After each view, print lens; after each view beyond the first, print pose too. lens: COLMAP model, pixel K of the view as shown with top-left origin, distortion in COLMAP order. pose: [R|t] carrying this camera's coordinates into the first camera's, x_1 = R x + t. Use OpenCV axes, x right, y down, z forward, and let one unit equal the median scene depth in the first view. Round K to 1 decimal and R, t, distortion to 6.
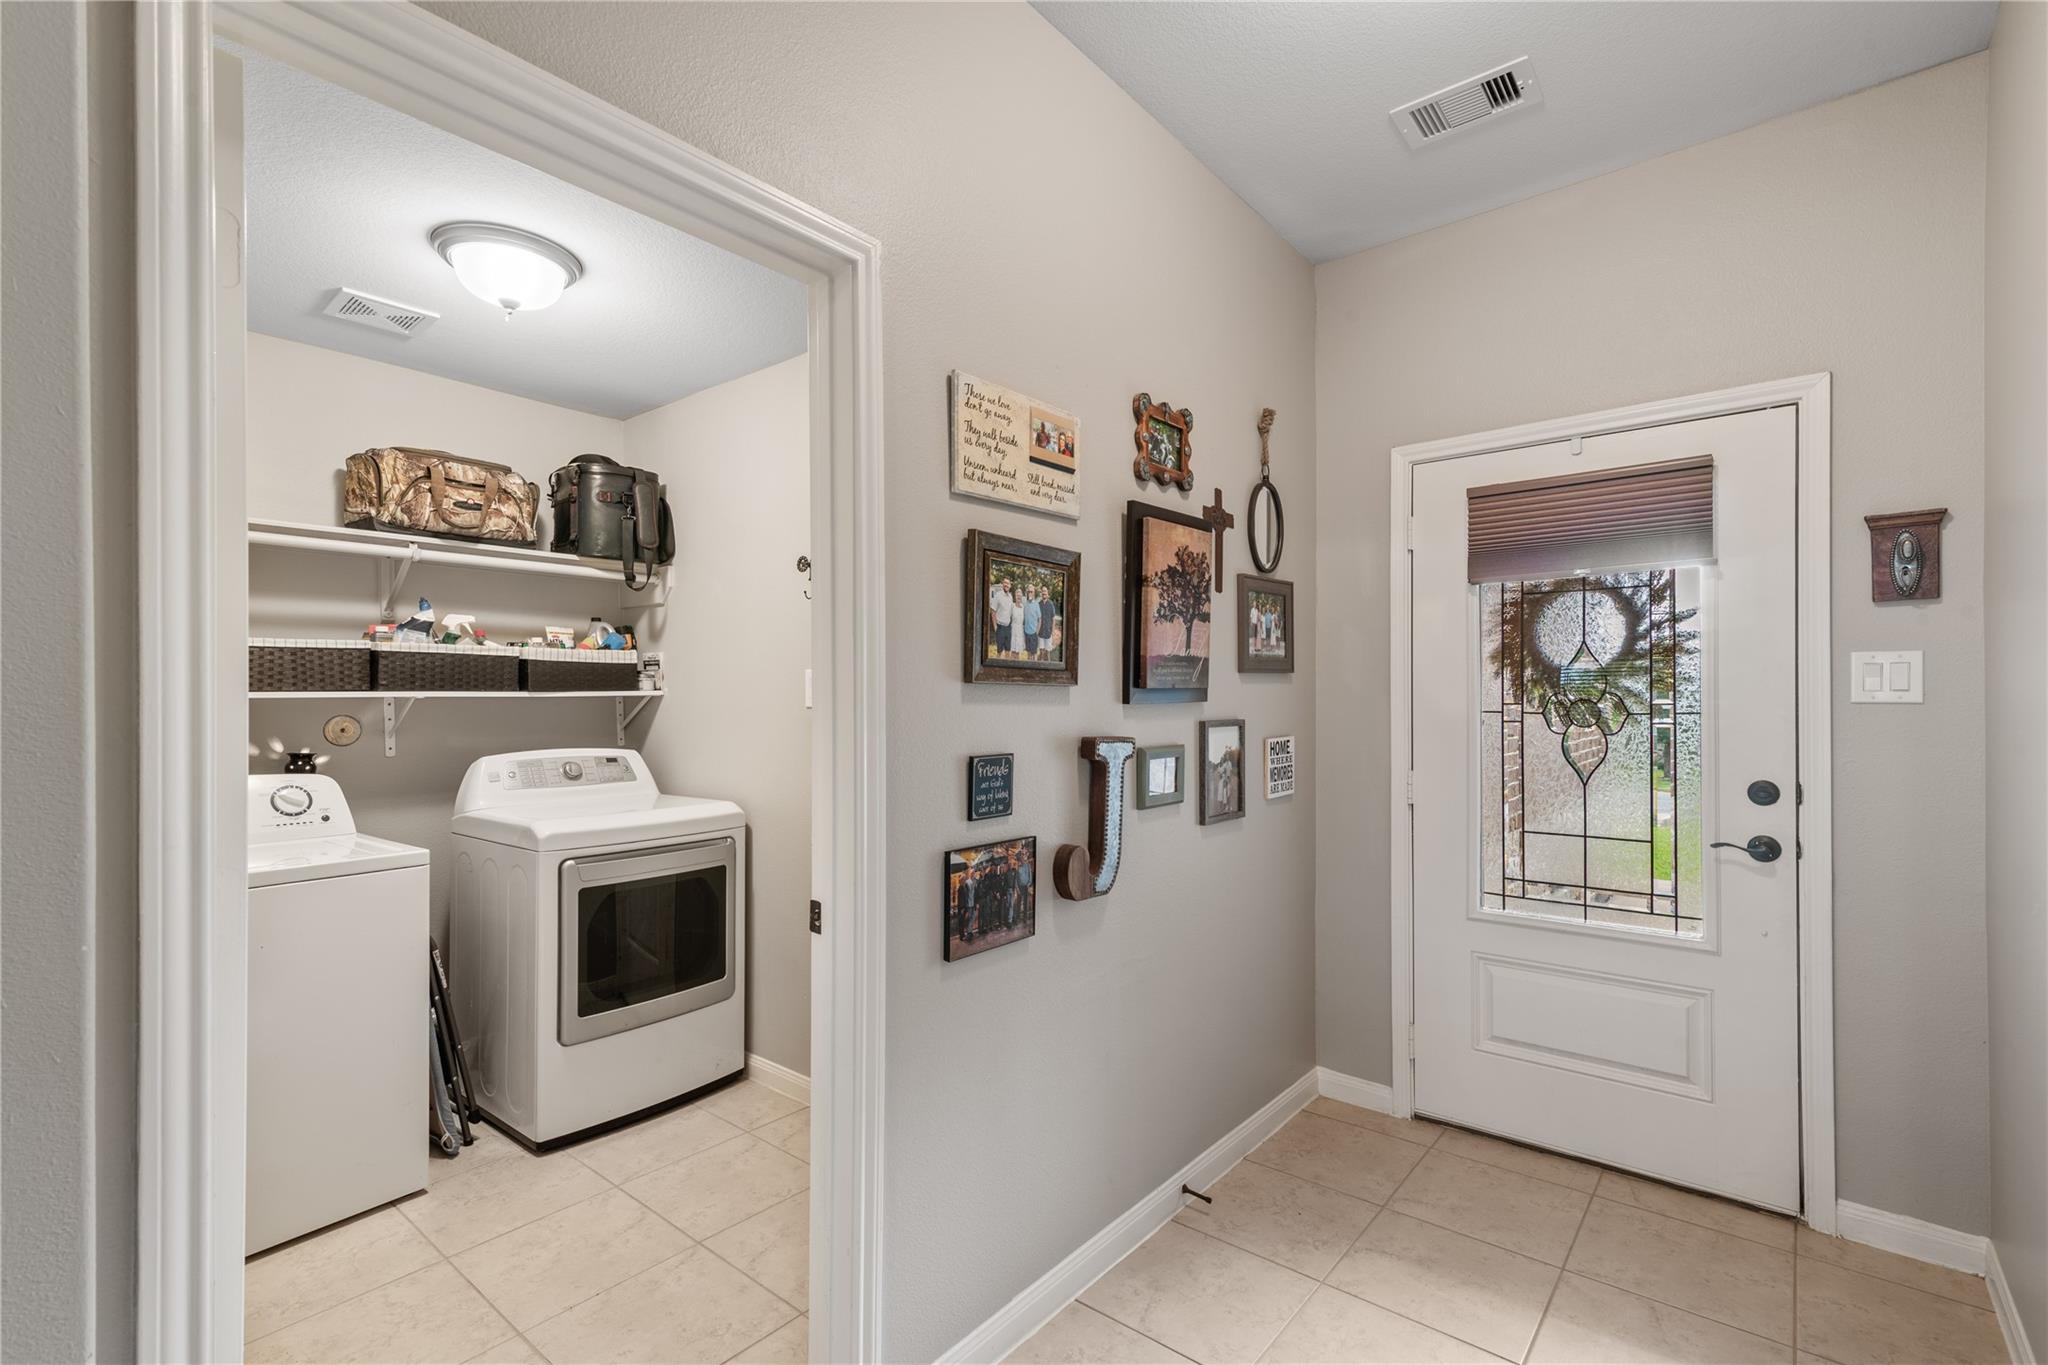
lens RADIAL K [[930.6, 0, 1018.9], [0, 930.6, 700.0], [0, 0, 1]] dist [0.016261, -0.002590]
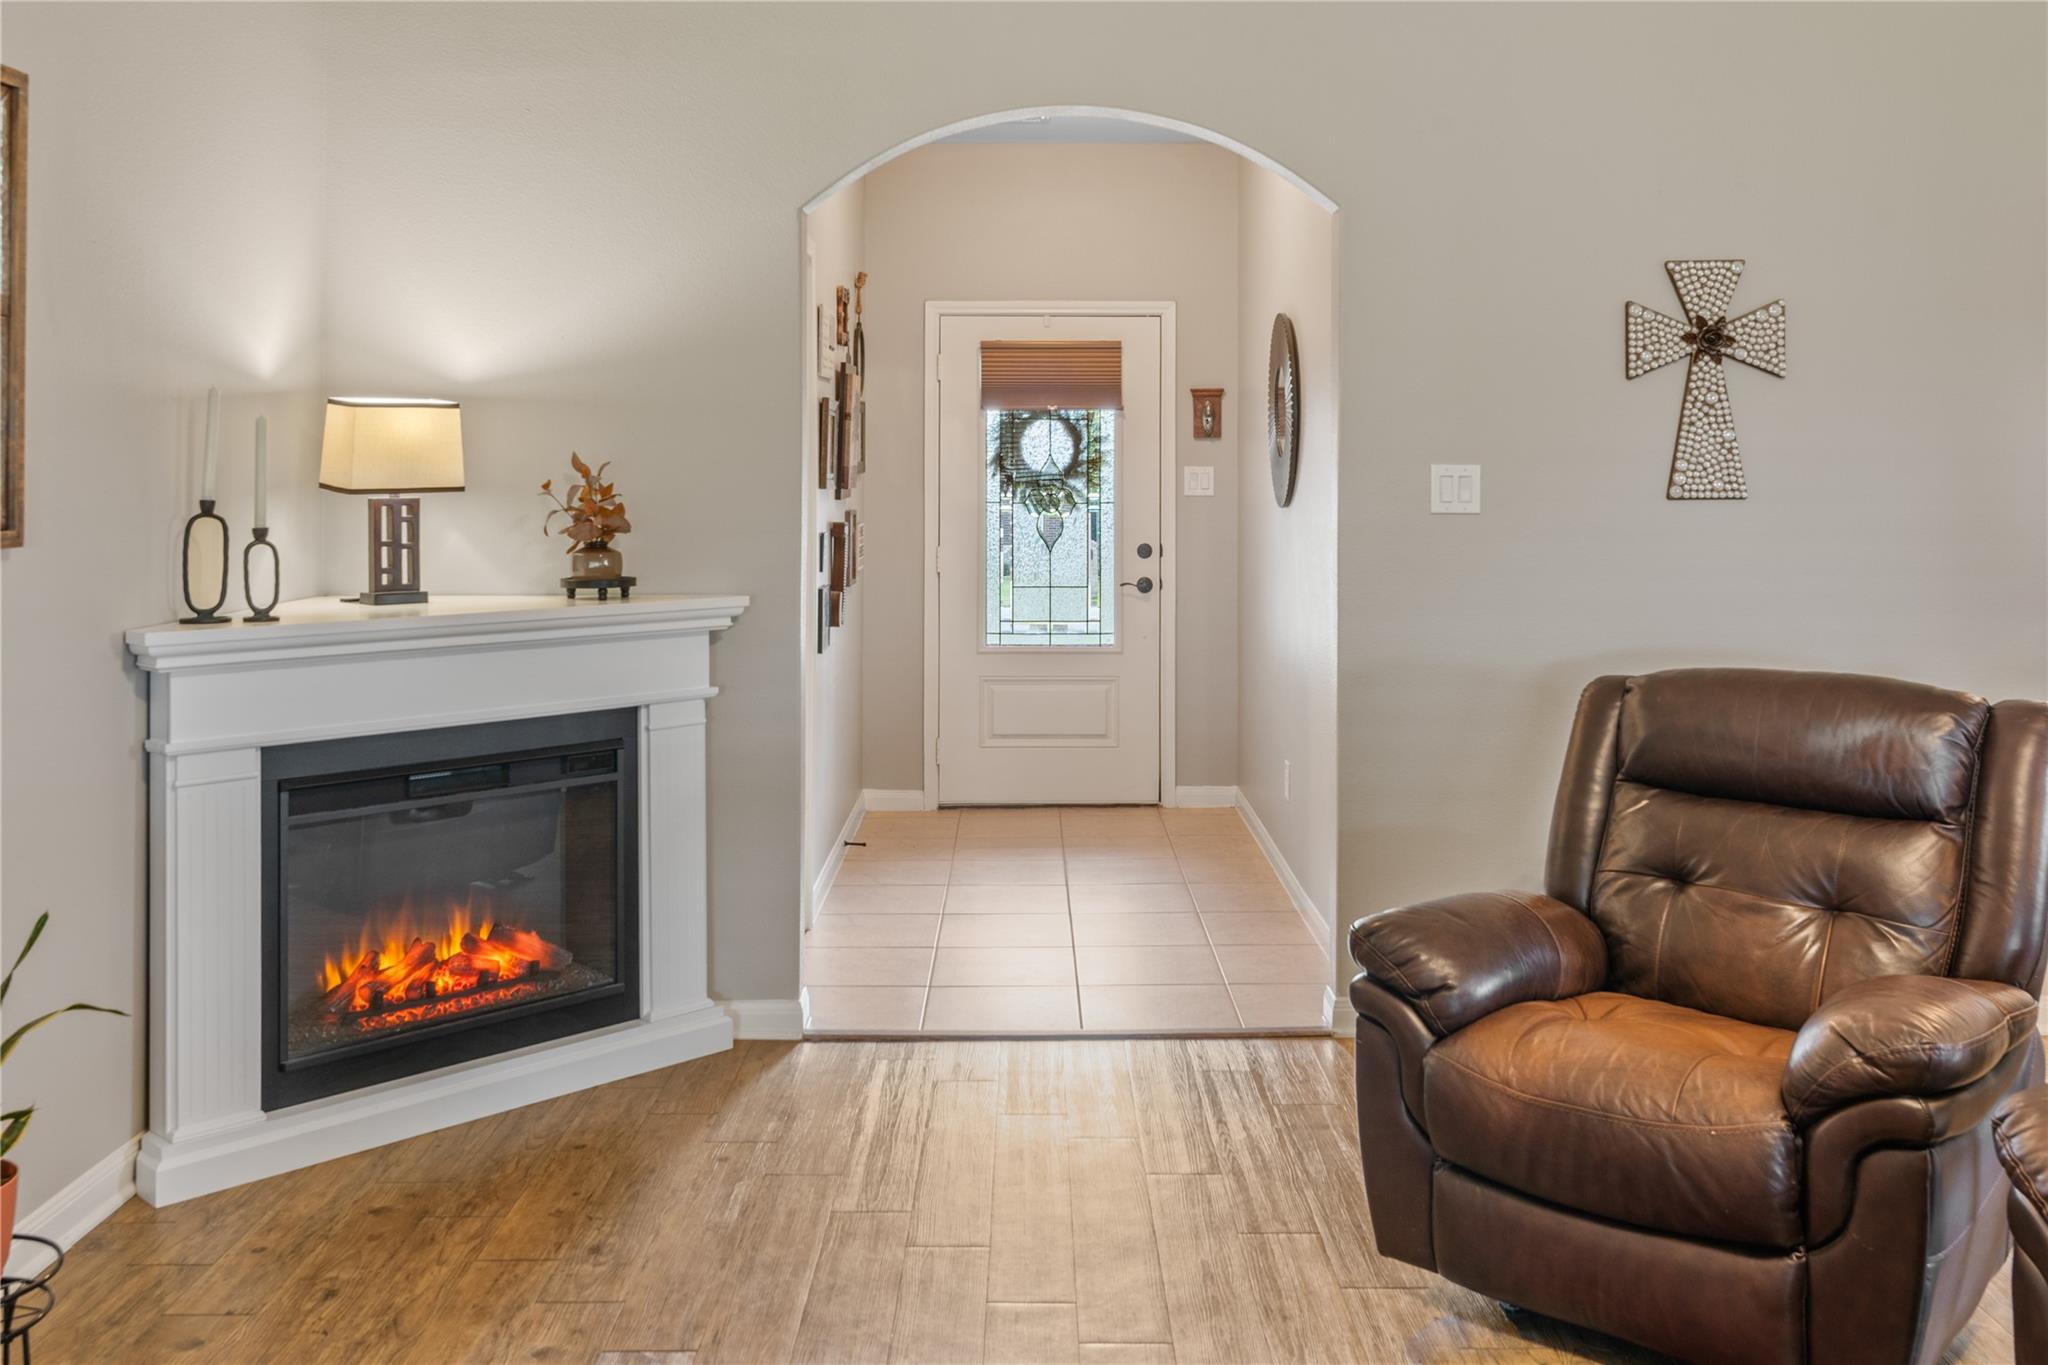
lens RADIAL K [[1833.1, 0, 1049.4], [0, 1833.1, 466.6], [0, 0, 1]] dist [-0.000827, 0.021412]
pose [[0.761778, 0.004325, 0.647824, -1.456575], [-0.003279, 0.999991, -0.002819, -0.040033], [-0.647830, 0.000023, 0.761785, -1.375456]]
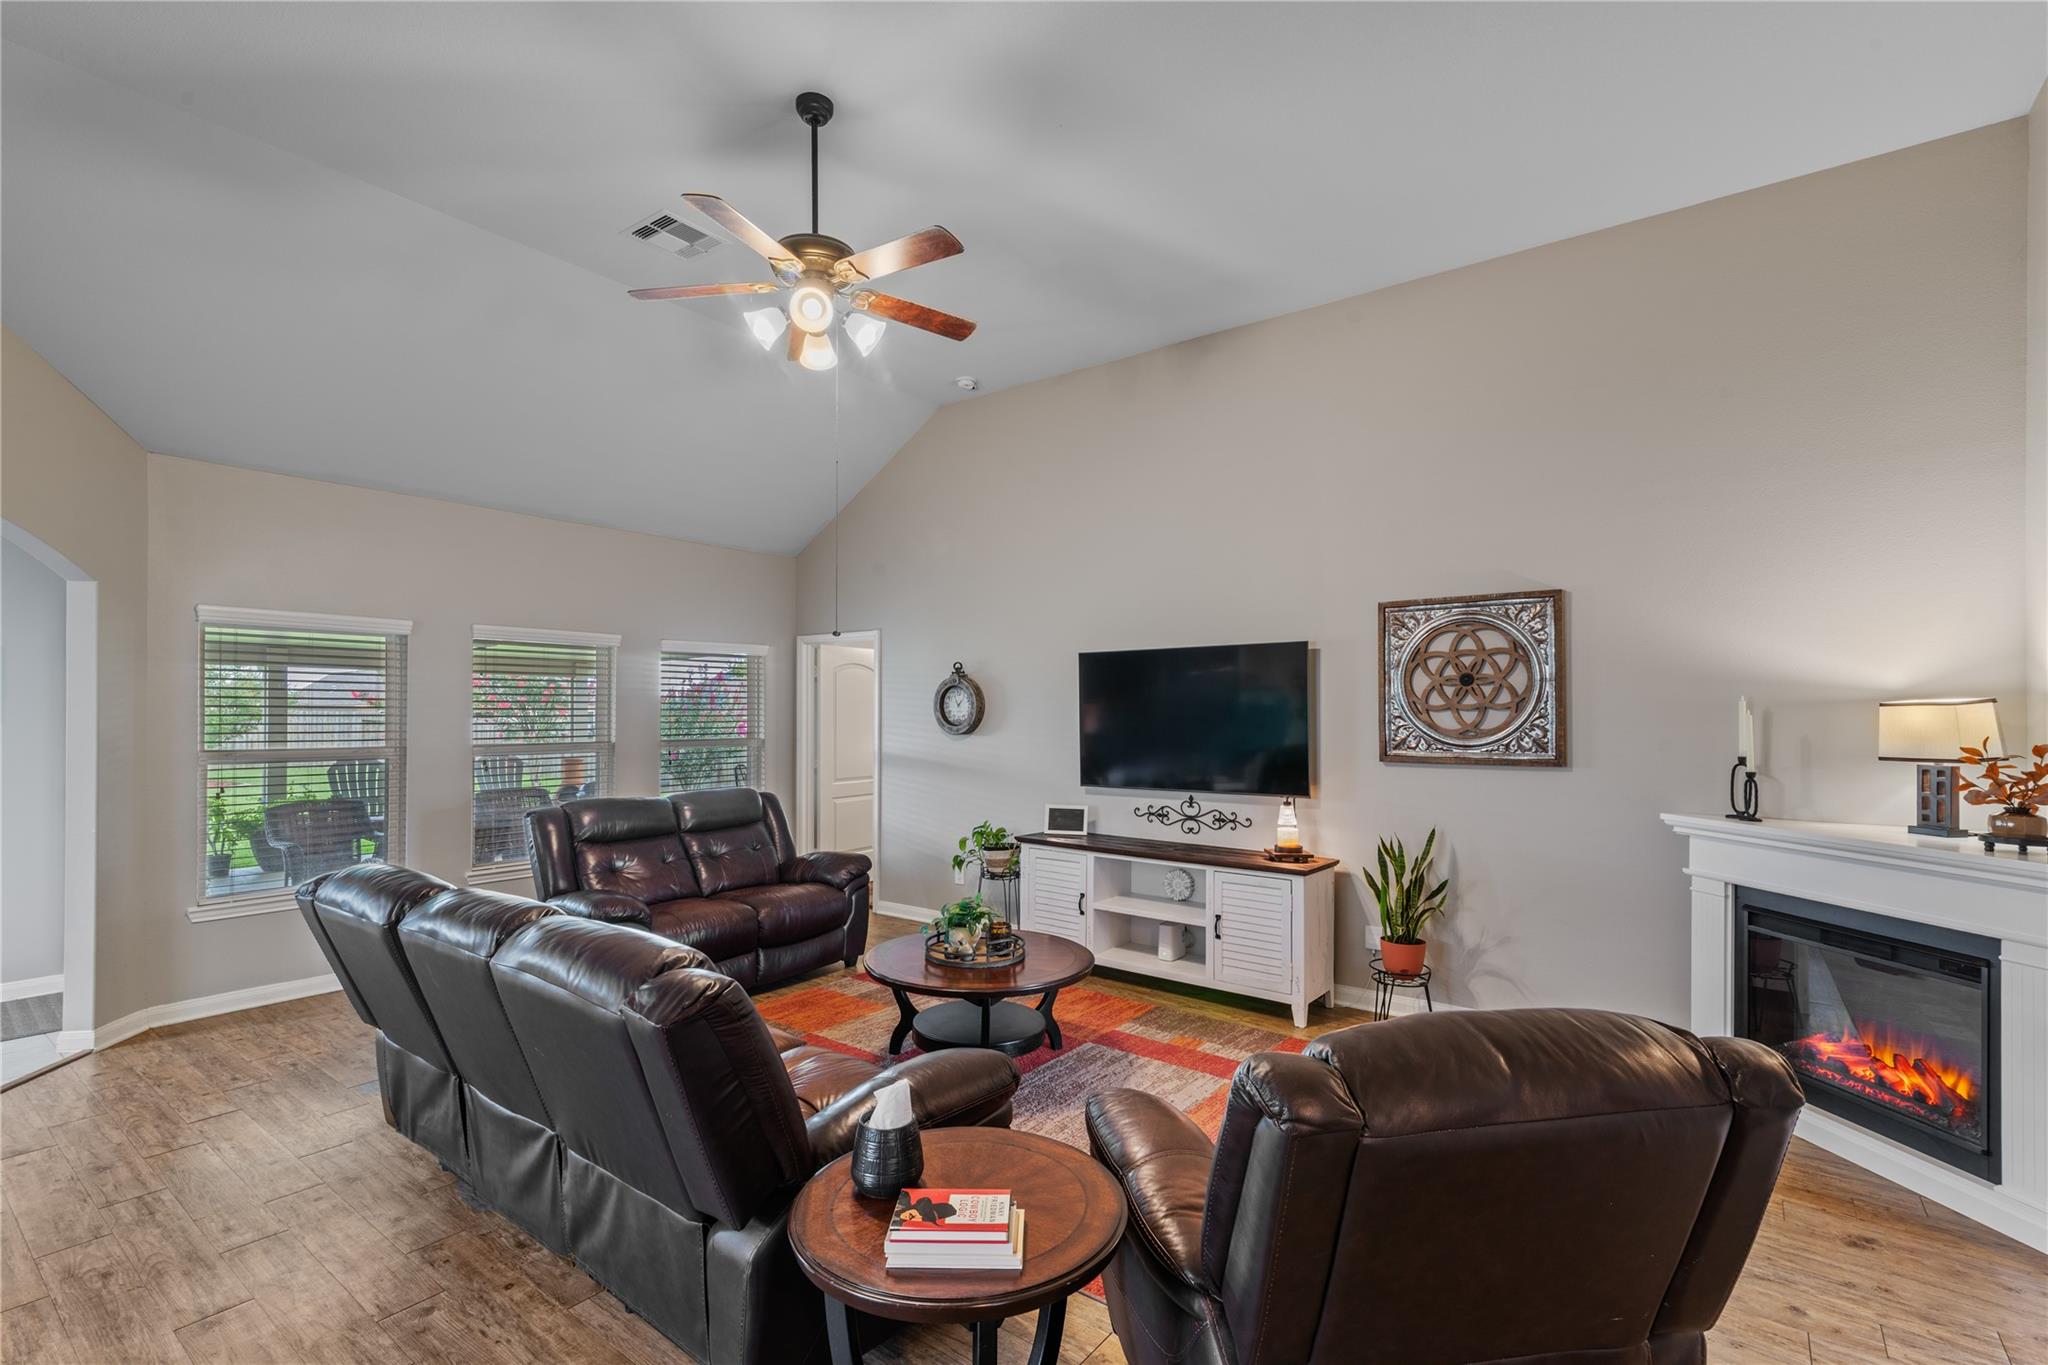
lens RADIAL K [[930.6, 0, 1038.4], [0, 930.6, 702.6], [0, 0, 1]] dist [0.016261, -0.002590]
pose [[0.048283, -0.006014, -0.998816, 0.629428], [-0.005399, 0.999966, -0.006282, -0.091386], [0.998819, 0.005696, 0.048249, -0.971675]]
